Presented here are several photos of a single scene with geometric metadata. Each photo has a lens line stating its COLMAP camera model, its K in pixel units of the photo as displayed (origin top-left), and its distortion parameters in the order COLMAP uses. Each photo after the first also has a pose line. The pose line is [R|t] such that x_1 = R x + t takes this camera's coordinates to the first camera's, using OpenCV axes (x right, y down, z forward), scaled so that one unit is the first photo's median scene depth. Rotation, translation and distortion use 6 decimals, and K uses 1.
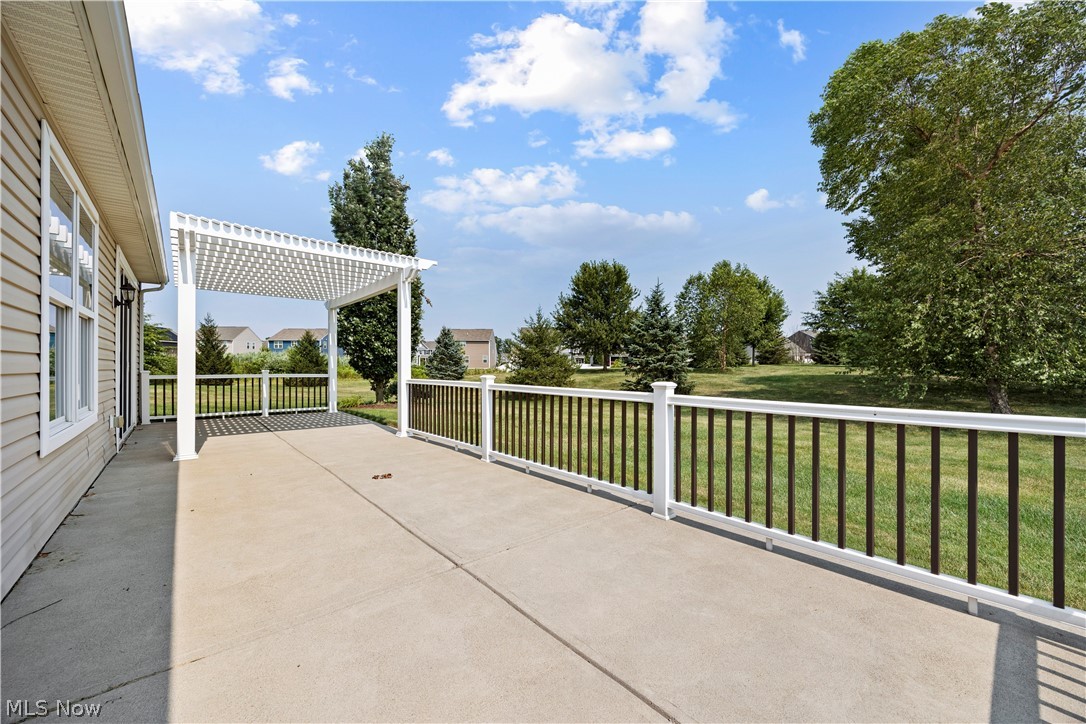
lens RADIAL K [[419.1, 0, 550.2], [0, 419.1, 367.6], [0, 0, 1]] dist [-0.010476, -0.000220]
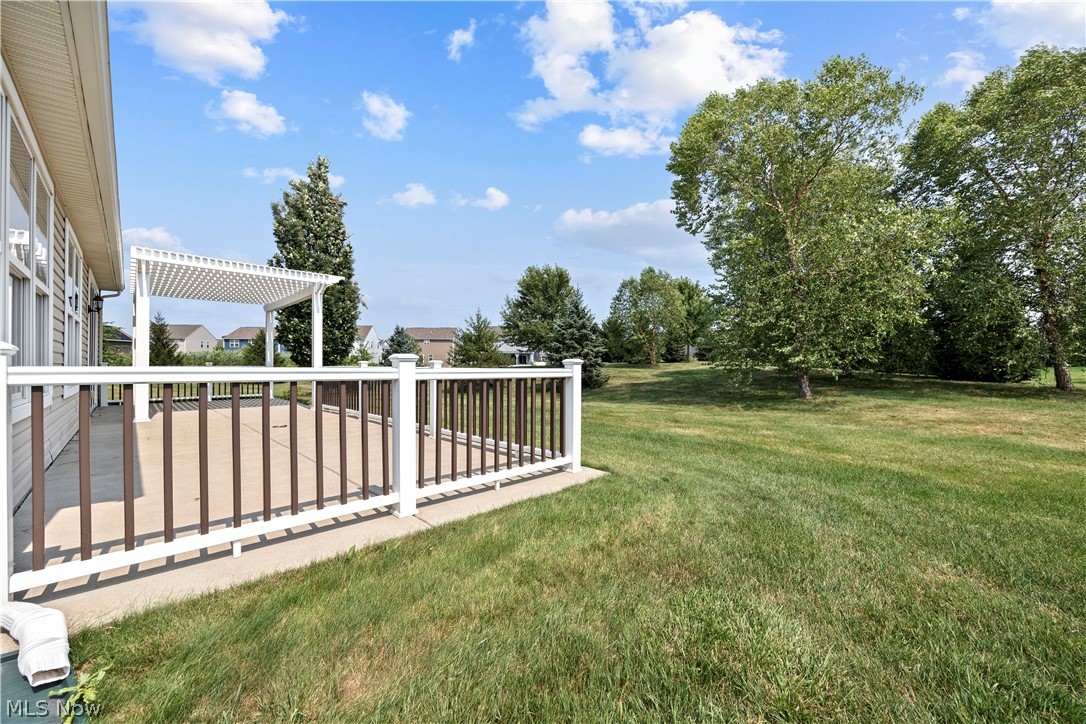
lens RADIAL K [[414.9, 0, 543.0], [0, 414.9, 362.0], [0, 0, 1]] dist [-0.006573, -0.000164]
pose [[0.998014, -0.003339, 0.062910, 0.129229], [0.003958, 0.999945, -0.009712, 0.012643], [-0.062875, 0.009941, 0.997972, -0.158486]]
